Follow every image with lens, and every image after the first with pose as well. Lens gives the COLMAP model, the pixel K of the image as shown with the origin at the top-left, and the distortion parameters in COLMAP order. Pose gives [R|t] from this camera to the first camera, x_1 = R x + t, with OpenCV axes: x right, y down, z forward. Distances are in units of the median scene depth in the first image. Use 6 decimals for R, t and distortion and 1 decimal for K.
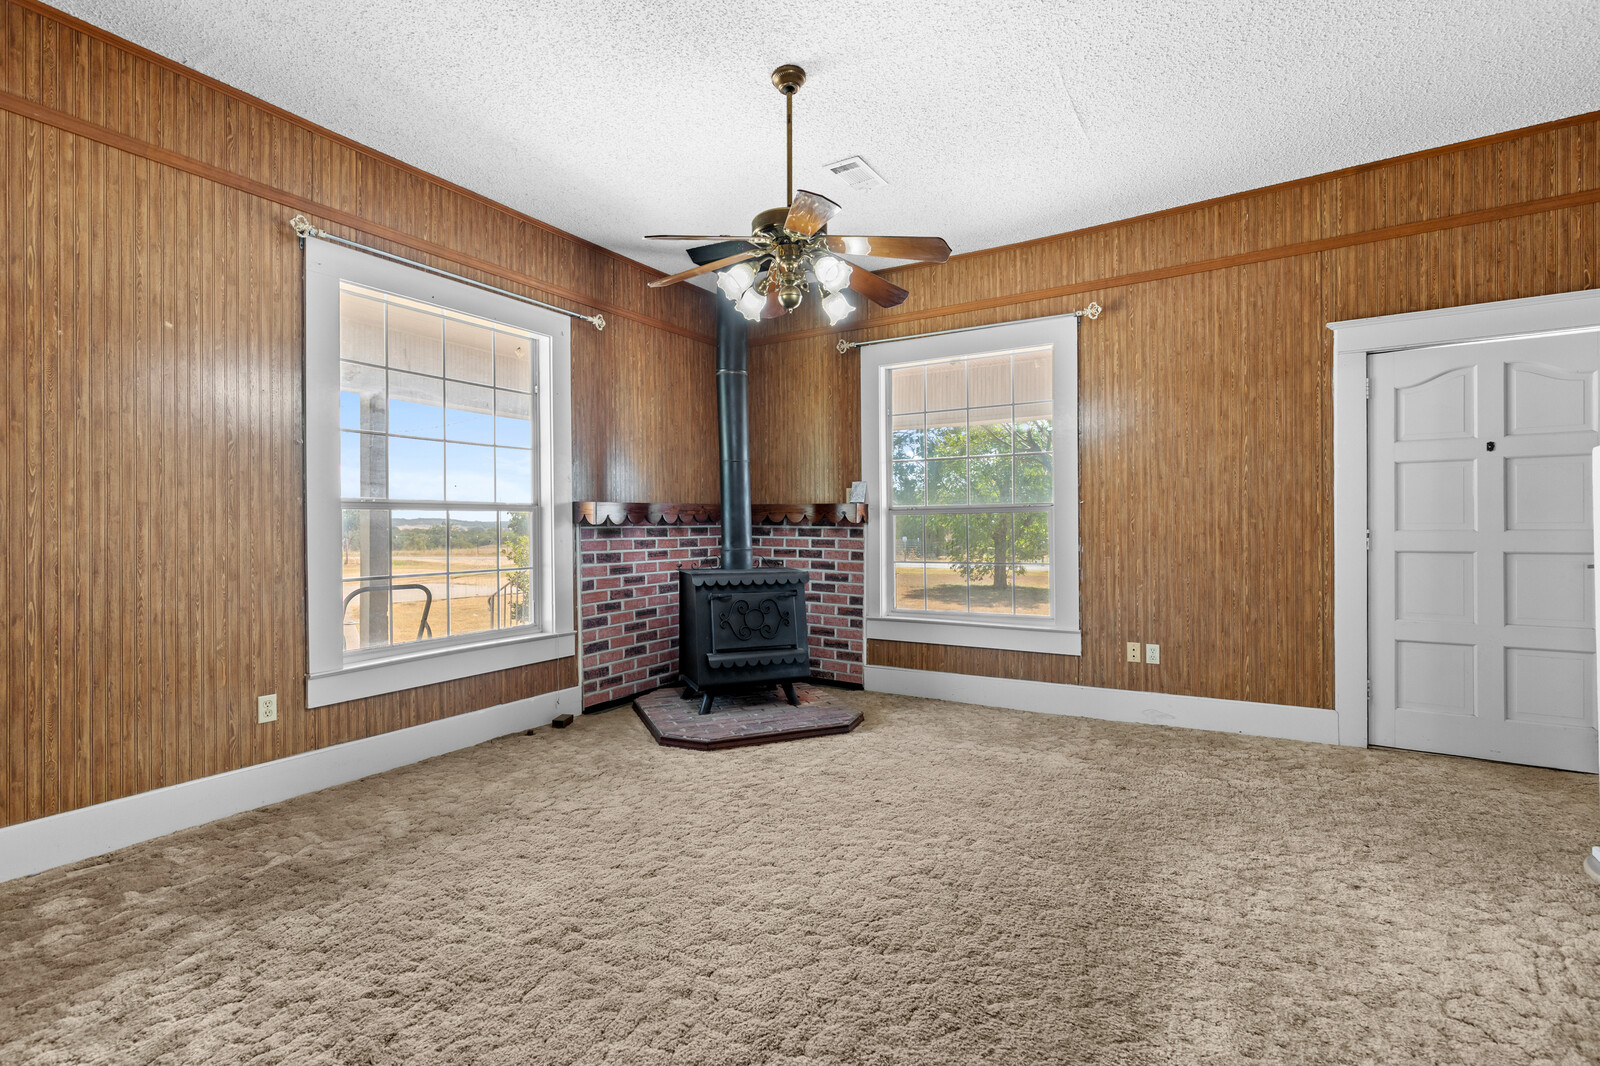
lens RADIAL K [[730.4, 0, 804.2], [0, 730.4, 521.9], [0, 0, 1]] dist [0.009364, -0.000144]
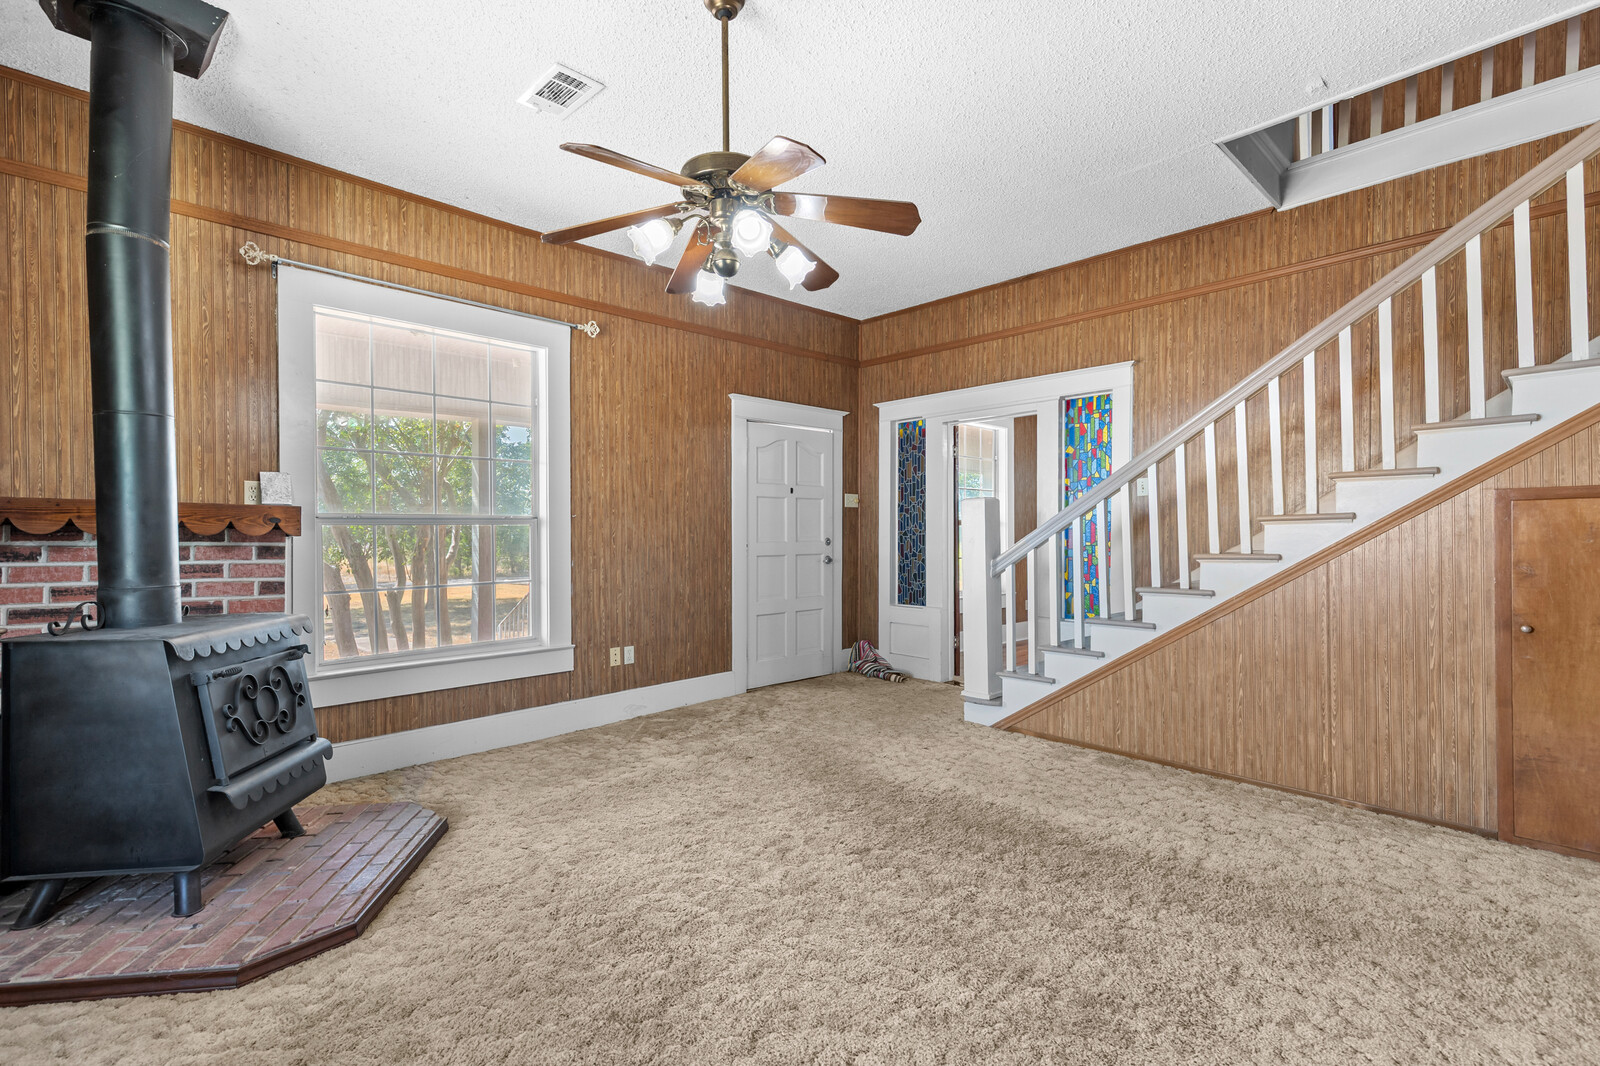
lens RADIAL K [[730.4, 0, 810.3], [0, 730.4, 539.1], [0, 0, 1]] dist [0.009364, -0.000144]
pose [[0.244577, 0.000013, 0.969630, -0.533827], [0.000554, 1.000000, -0.000153, 0.005088], [-0.969630, 0.000574, 0.244577, 0.466716]]
